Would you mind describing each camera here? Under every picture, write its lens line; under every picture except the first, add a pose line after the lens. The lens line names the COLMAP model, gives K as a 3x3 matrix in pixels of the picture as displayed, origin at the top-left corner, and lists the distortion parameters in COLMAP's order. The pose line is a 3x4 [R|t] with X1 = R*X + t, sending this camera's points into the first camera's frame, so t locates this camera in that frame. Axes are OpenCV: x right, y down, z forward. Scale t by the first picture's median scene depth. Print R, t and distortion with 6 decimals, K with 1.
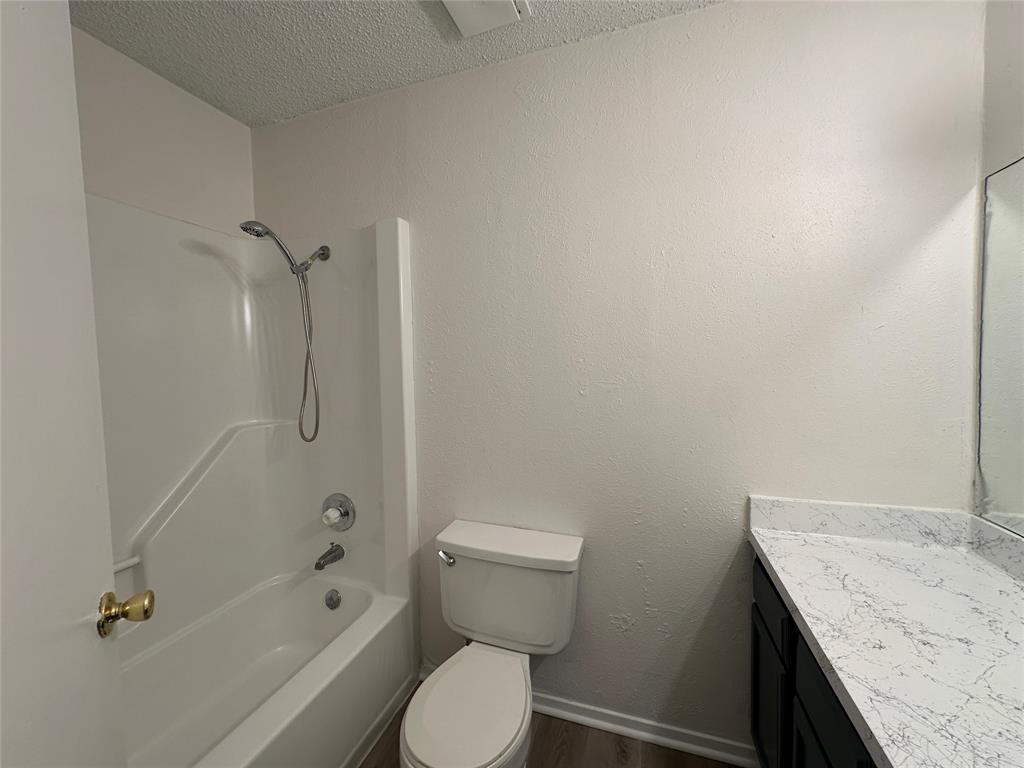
lens RADIAL K [[406.7, 0, 511.1], [0, 406.7, 382.8], [0, 0, 1]] dist [-0.002892, 0.000075]
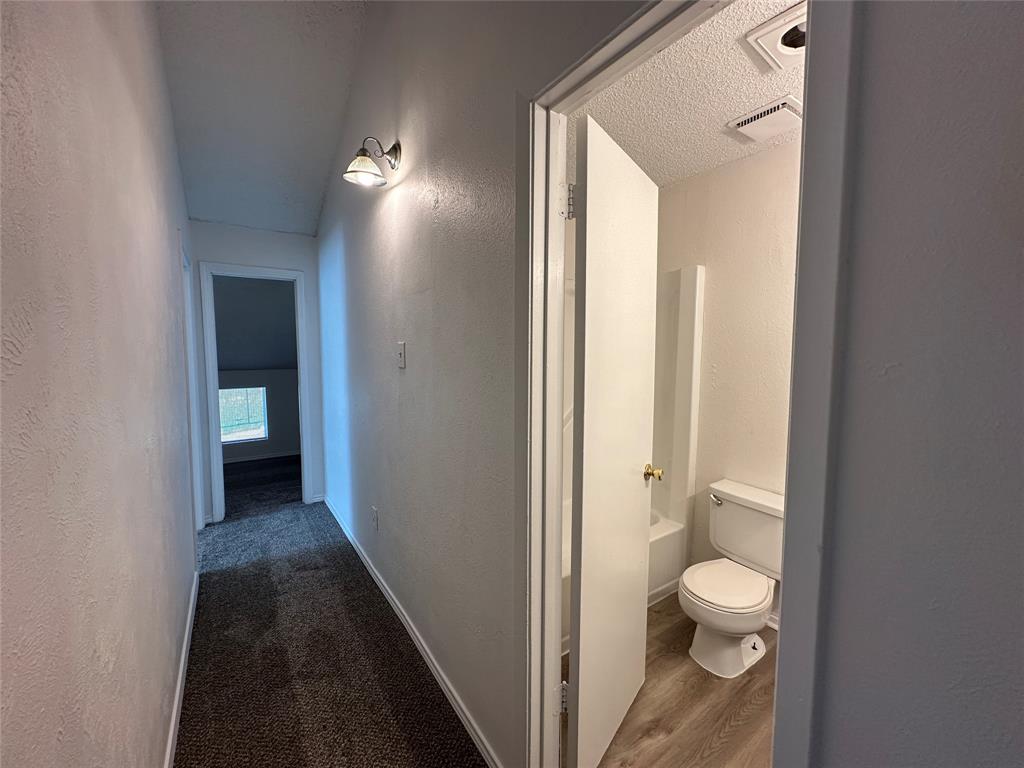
lens RADIAL K [[406.7, 0, 513.3], [0, 406.7, 379.5], [0, 0, 1]] dist [-0.002892, 0.000075]
pose [[0.791052, 0.072299, -0.607461, 0.114047], [-0.051822, 0.997342, 0.051218, -0.032976], [0.609550, -0.009036, 0.792696, -0.558867]]
